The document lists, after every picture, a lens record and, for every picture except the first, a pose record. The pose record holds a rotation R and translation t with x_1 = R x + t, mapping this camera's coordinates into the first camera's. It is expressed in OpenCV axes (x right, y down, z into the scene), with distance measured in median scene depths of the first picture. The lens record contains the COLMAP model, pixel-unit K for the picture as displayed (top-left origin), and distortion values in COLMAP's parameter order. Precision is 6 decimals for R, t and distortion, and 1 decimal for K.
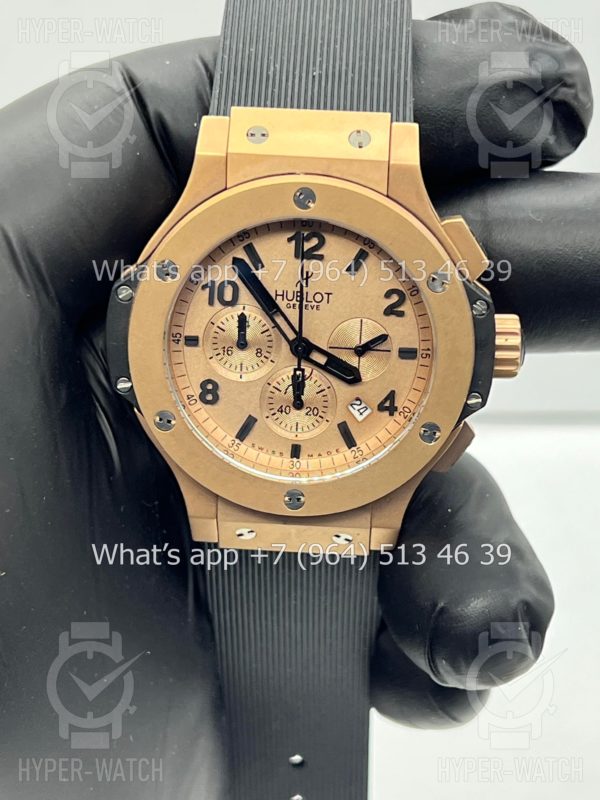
lens RADIAL K [[1867.4, 0, 304.1], [0, 1867.4, 399.9], [0, 0, 1]] dist [0.148303, 0.000000]
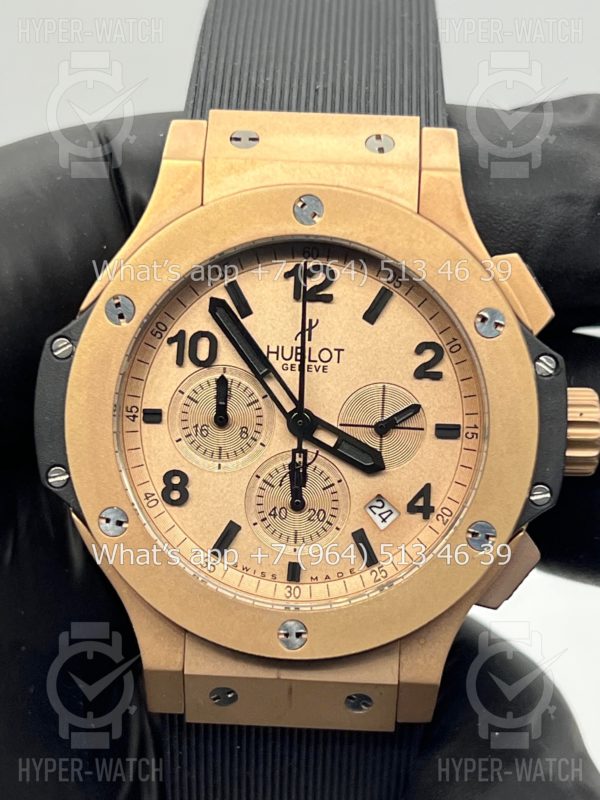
lens RADIAL K [[1867.4, 0, 293.6], [0, 1867.4, 421.3], [0, 0, 1]] dist [0.148303, 0.000000]
pose [[0.999822, 0.002152, 0.018742, -0.018583], [0.002409, 0.970777, -0.239970, 0.146591], [-0.018711, 0.239972, 0.970599, 0.288409]]
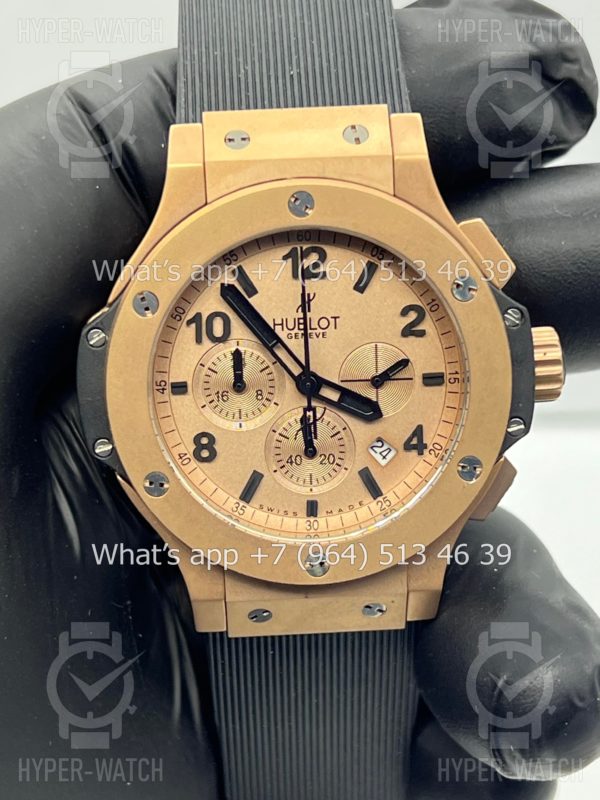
lens RADIAL K [[1867.4, 0, 300.9], [0, 1867.4, 394.4], [0, 0, 1]] dist [0.148303, 0.000000]
pose [[0.993913, -0.089318, 0.064492, -0.060355], [0.095794, 0.989792, -0.105523, 0.066188], [-0.054409, 0.111058, 0.992323, 0.155336]]
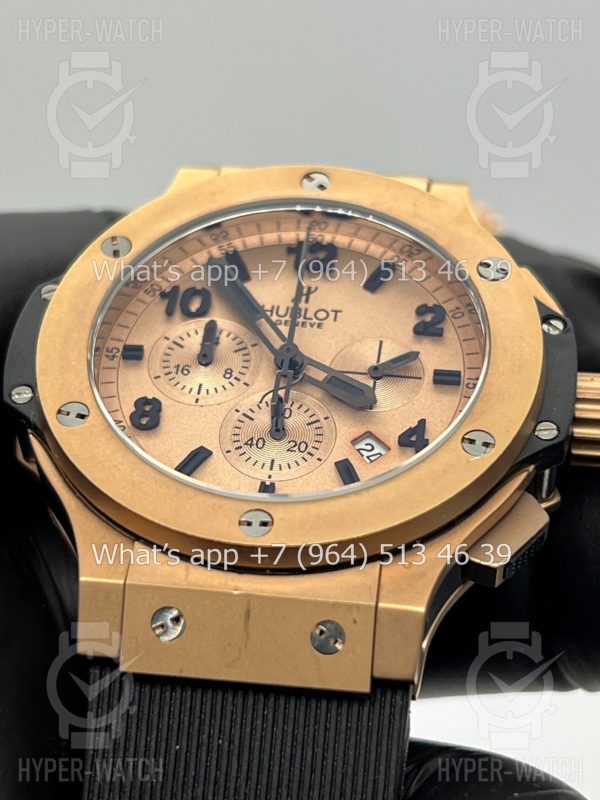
lens RADIAL K [[1867.4, 0, 304.0], [0, 1867.4, 398.1], [0, 0, 1]] dist [0.148303, 0.000000]
pose [[0.995910, 0.069987, -0.057137, 0.043134], [-0.087256, 0.581028, -0.809193, 0.530272], [-0.023434, 0.810869, 0.584759, 0.609782]]
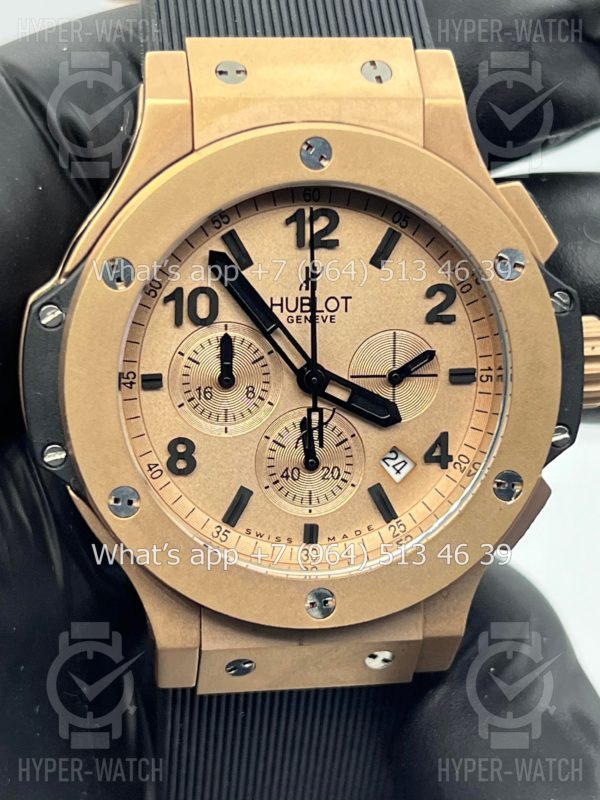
lens RADIAL K [[1867.4, 0, 299.0], [0, 1867.4, 401.2], [0, 0, 1]] dist [0.148303, 0.000000]
pose [[0.976978, -0.073630, 0.200233, -0.144392], [0.097473, 0.988923, -0.111942, 0.056420], [-0.189773, 0.128883, 0.973332, 0.332249]]
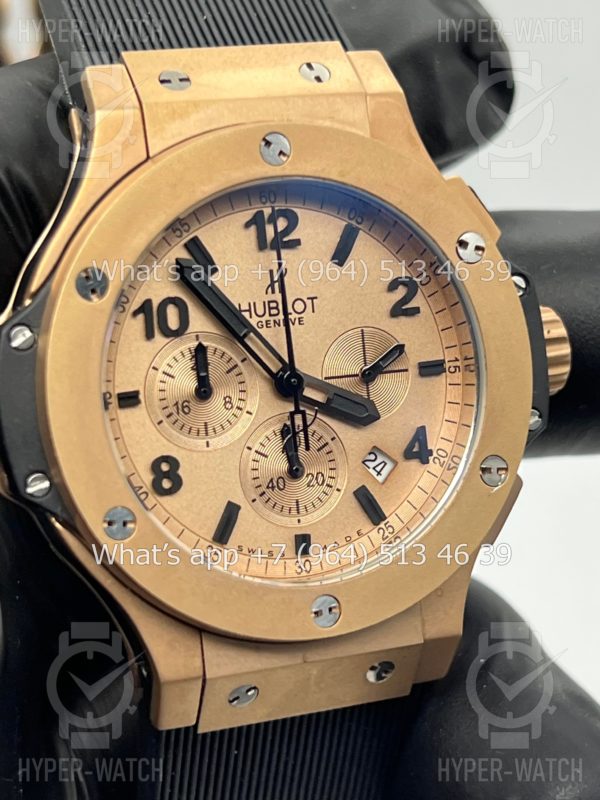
lens RADIAL K [[1867.4, 0, 293.1], [0, 1867.4, 401.4], [0, 0, 1]] dist [0.148303, 0.000000]
pose [[0.914736, -0.148180, 0.375901, -0.252634], [0.234674, 0.952166, -0.195726, 0.109610], [-0.328918, 0.267252, 0.905754, 0.393325]]
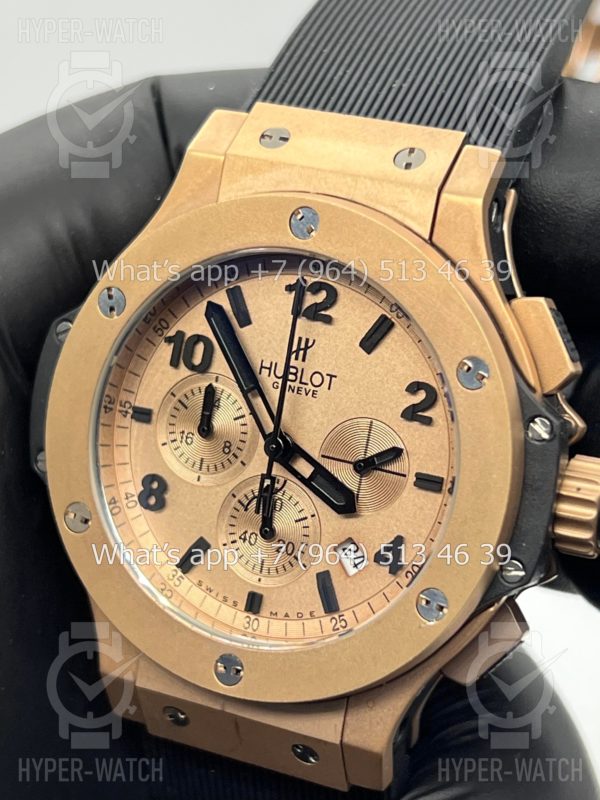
lens RADIAL K [[1867.4, 0, 312.9], [0, 1867.4, 390.4], [0, 0, 1]] dist [0.148303, 0.000000]
pose [[0.933322, 0.153918, -0.324376, 0.226929], [-0.217735, 0.961003, -0.170485, 0.065509], [0.285485, 0.229745, 0.930438, 0.362342]]
